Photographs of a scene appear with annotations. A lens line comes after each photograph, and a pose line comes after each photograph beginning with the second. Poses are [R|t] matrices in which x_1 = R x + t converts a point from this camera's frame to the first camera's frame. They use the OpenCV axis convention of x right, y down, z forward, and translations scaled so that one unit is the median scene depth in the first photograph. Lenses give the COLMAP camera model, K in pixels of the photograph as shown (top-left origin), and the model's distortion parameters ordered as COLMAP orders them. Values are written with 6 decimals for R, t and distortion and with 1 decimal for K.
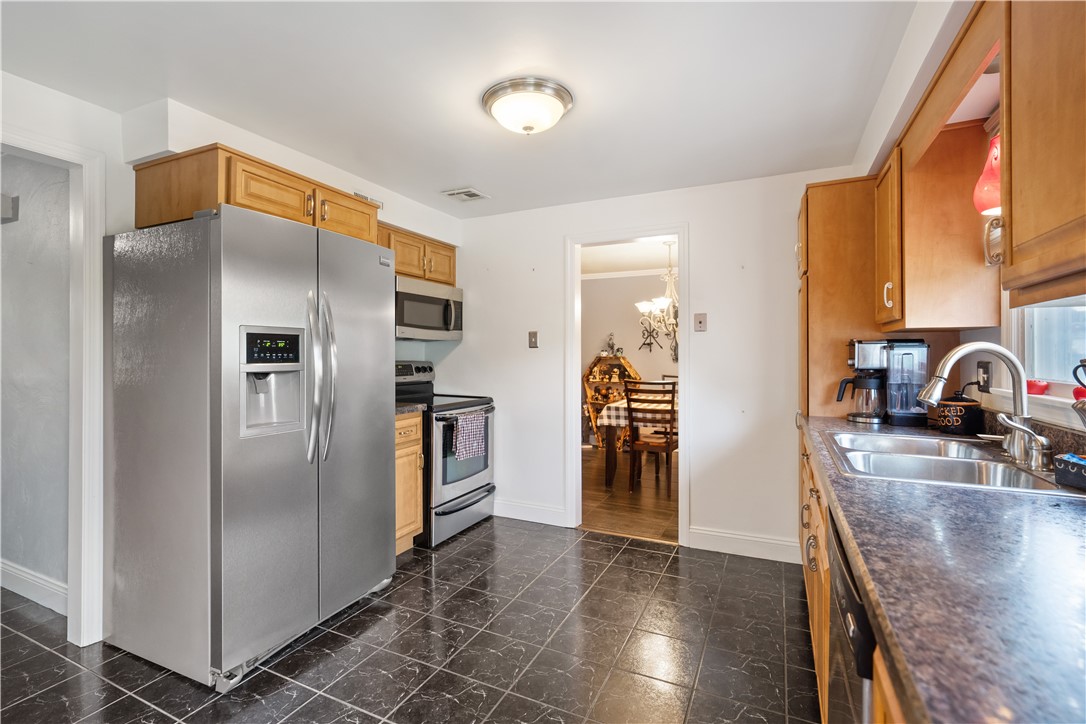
lens RADIAL K [[494.7, 0, 542.2], [0, 494.7, 353.7], [0, 0, 1]] dist [-0.007210, 0.003056]
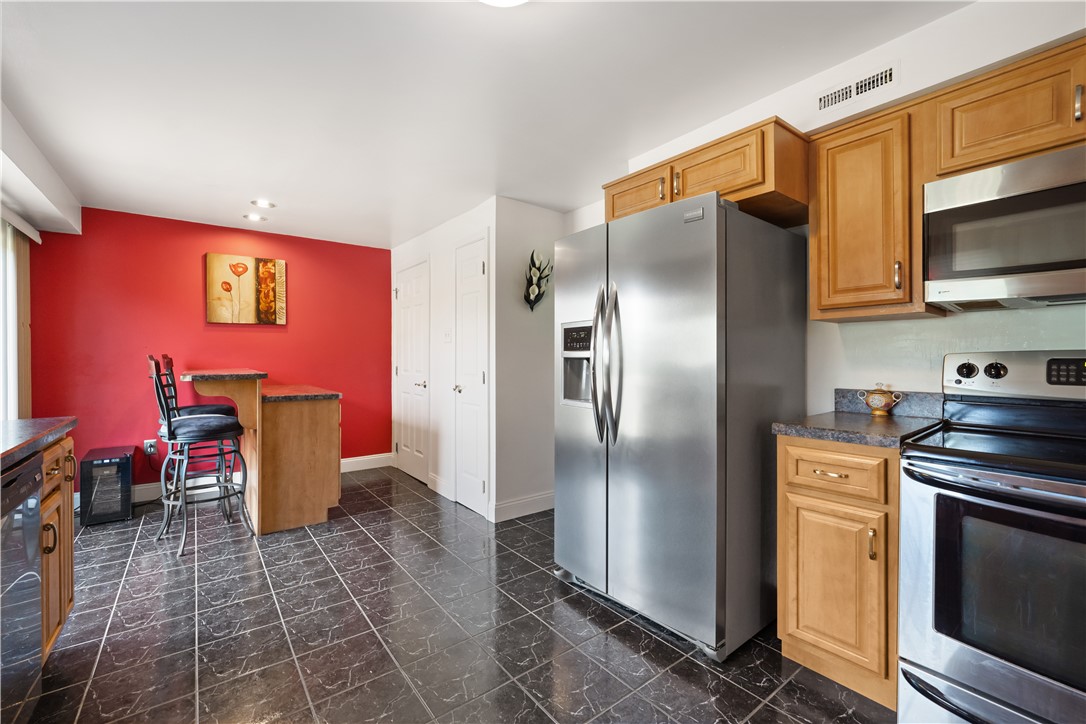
lens RADIAL K [[451.5, 0, 536.4], [0, 451.5, 362.2], [0, 0, 1]] dist [-0.008452, 0.001063]
pose [[-0.456842, 0.007757, -0.889514, 0.319483], [0.000628, 0.999965, 0.008398, 0.023469], [0.889548, 0.003278, -0.456831, 0.877489]]
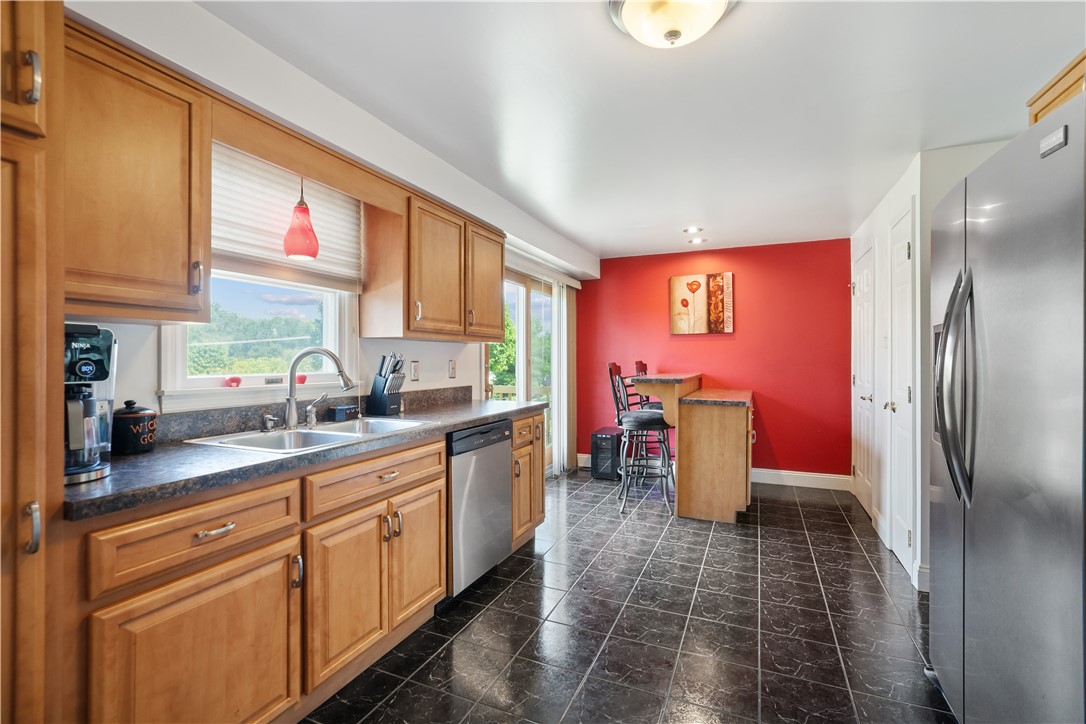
lens RADIAL K [[494.7, 0, 539.5], [0, 494.7, 360.6], [0, 0, 1]] dist [-0.007210, 0.003056]
pose [[-0.999566, 0.000216, -0.029451, 0.123199], [0.000094, 0.999991, 0.004153, 0.004496], [0.029452, 0.004149, -0.999558, 1.137326]]
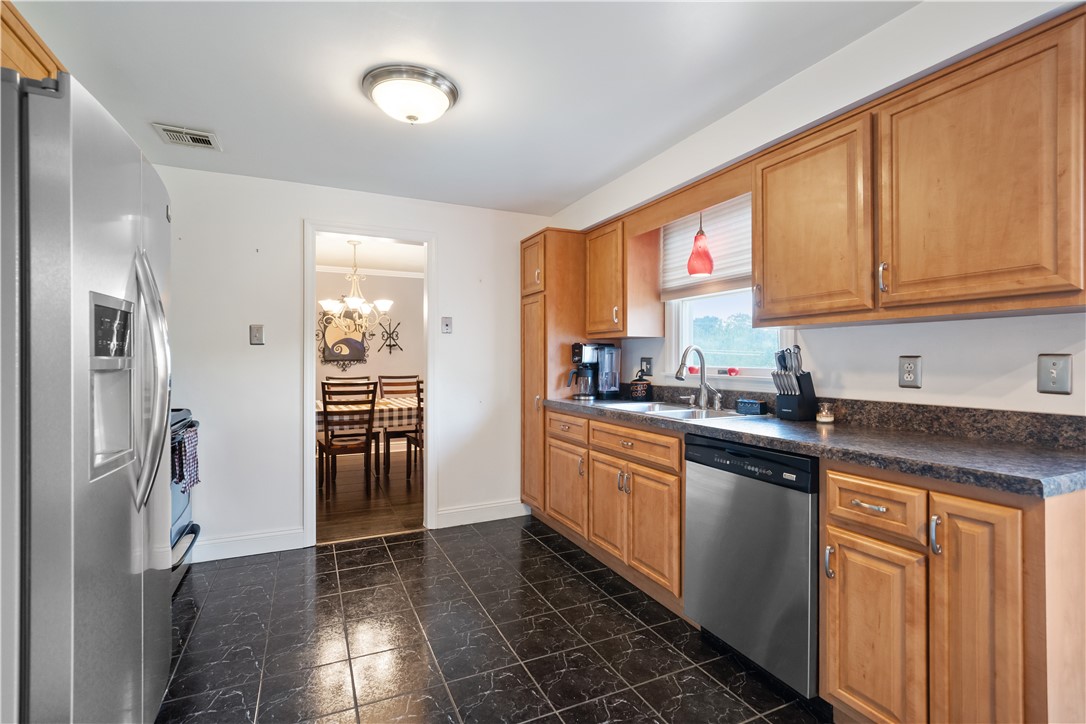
lens RADIAL K [[494.7, 0, 536.8], [0, 494.7, 361.8], [0, 0, 1]] dist [-0.007210, 0.003056]
pose [[0.637757, -0.004363, 0.770225, -0.413315], [0.000046, 0.999984, 0.005626, 0.013424], [-0.770237, -0.003553, 0.637748, 0.127804]]
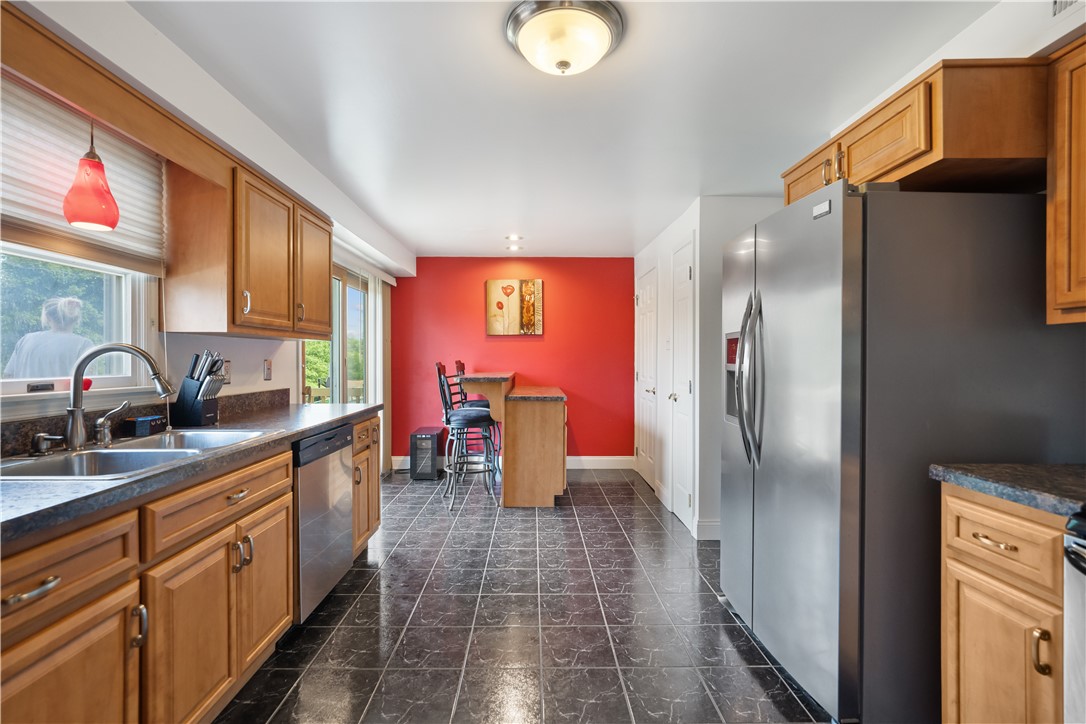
lens RADIAL K [[494.7, 0, 538.2], [0, 494.7, 363.6], [0, 0, 1]] dist [-0.007210, 0.003056]
pose [[-0.897048, 0.003375, -0.441920, 0.235873], [-0.001752, 0.999936, 0.011193, 0.004194], [0.441930, 0.010814, -0.896985, 1.126449]]
